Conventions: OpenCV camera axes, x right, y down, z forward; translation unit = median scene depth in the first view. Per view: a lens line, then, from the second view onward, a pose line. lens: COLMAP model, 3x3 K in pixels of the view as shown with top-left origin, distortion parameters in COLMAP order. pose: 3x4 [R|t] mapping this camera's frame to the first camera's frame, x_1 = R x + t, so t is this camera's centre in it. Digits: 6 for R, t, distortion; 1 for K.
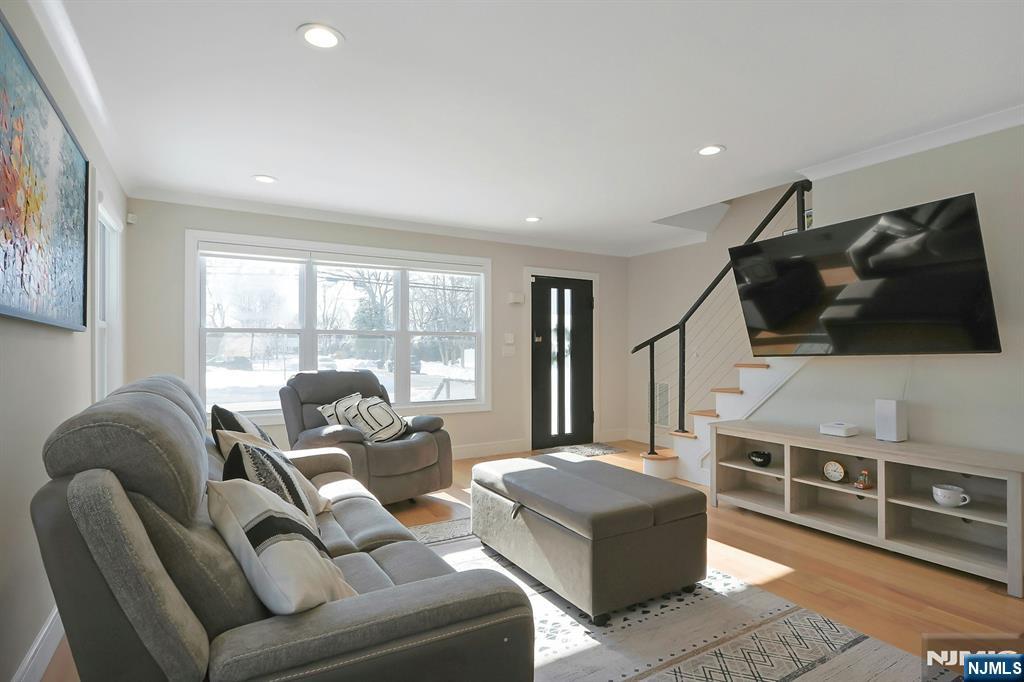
lens RADIAL K [[529.2, 0, 509.1], [0, 529.2, 349.3], [0, 0, 1]] dist [-0.014657, 0.001542]
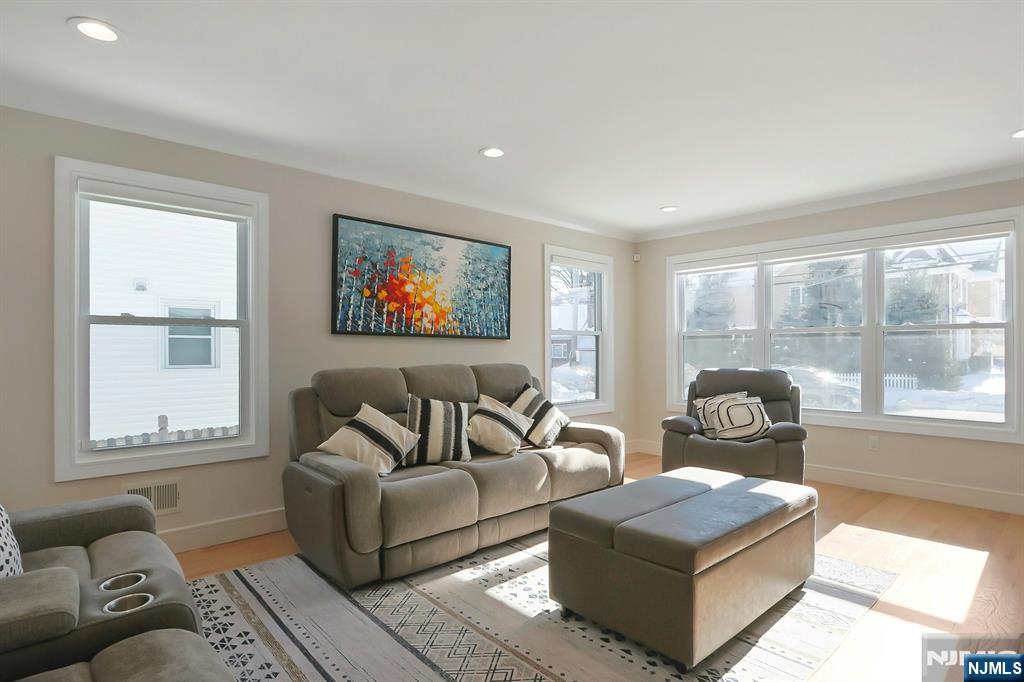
lens RADIAL K [[529.2, 0, 512.1], [0, 529.2, 344.1], [0, 0, 1]] dist [-0.014657, 0.001542]
pose [[0.206083, -0.009177, -0.978491, 0.501239], [0.002703, 0.999958, -0.008809, -0.000124], [0.978531, -0.000830, 0.206099, 0.296042]]
